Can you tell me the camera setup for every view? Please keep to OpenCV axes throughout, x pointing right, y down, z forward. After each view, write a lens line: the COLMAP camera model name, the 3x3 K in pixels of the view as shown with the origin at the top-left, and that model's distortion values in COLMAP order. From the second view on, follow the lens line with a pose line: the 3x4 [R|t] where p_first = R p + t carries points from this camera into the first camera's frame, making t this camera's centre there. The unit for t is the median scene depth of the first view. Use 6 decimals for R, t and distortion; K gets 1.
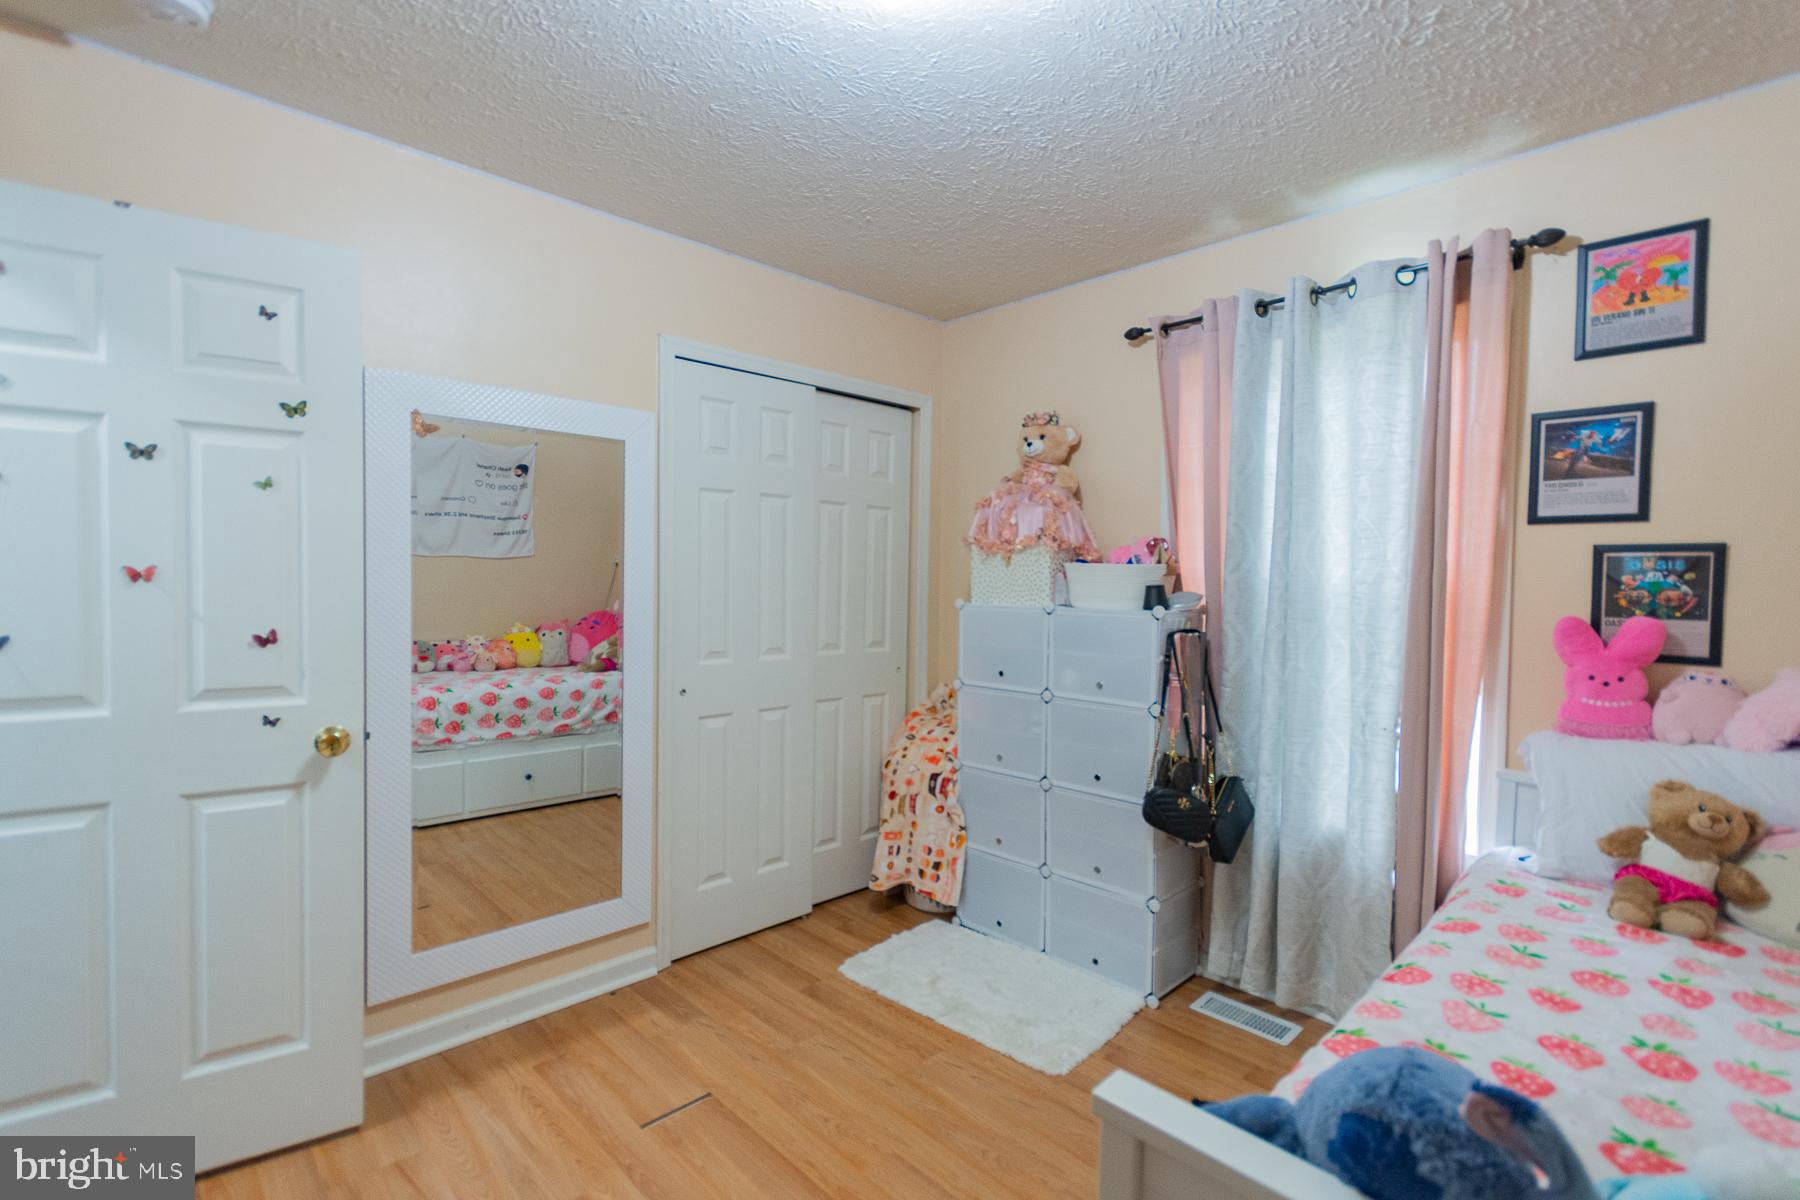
lens RADIAL K [[824.5, 0, 899.7], [0, 824.5, 604.2], [0, 0, 1]] dist [0.004382, 0.000984]
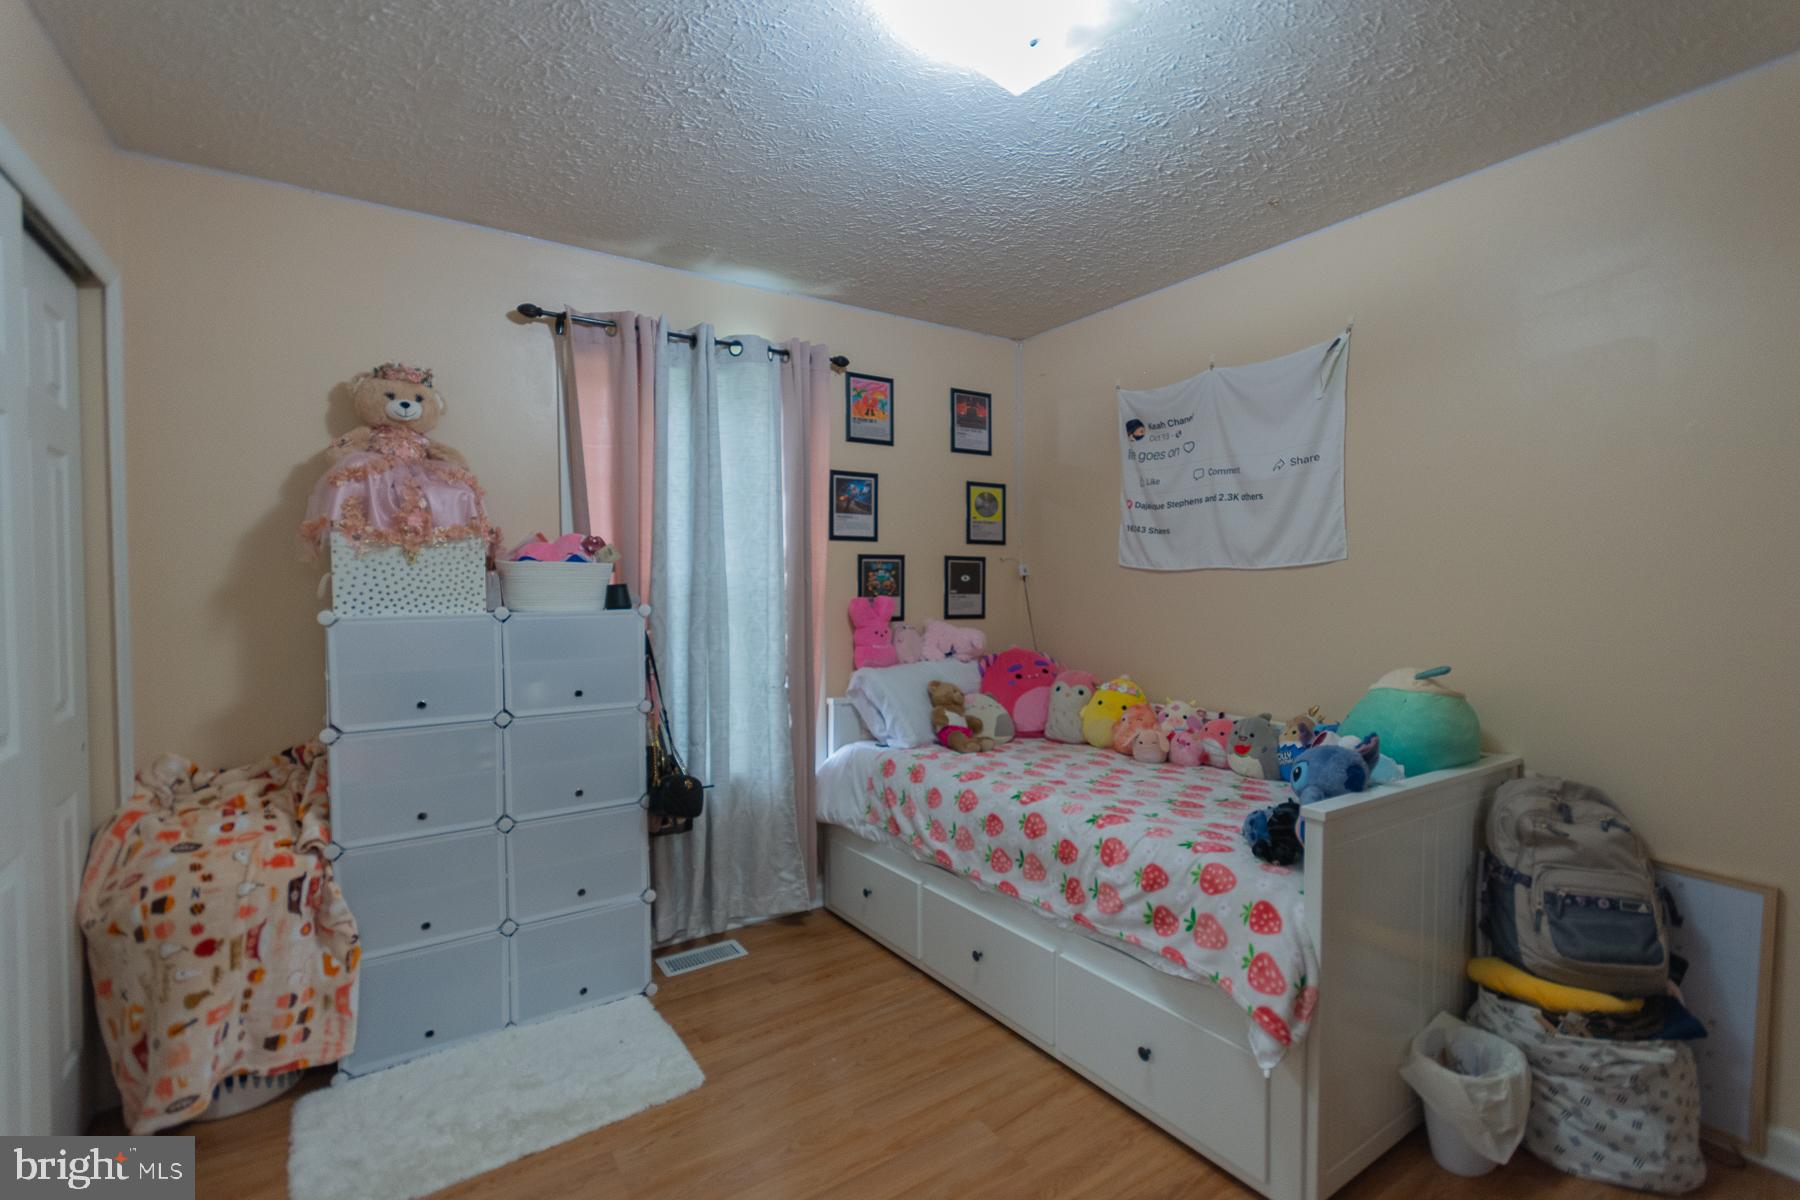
lens RADIAL K [[805.4, 0, 898.2], [0, 805.4, 602.1], [0, 0, 1]] dist [0.005244, 0.000312]
pose [[0.184978, -0.042228, 0.981835, -0.584030], [0.036869, 0.998671, 0.036006, -0.023781], [-0.982051, 0.029539, 0.186289, 0.482250]]
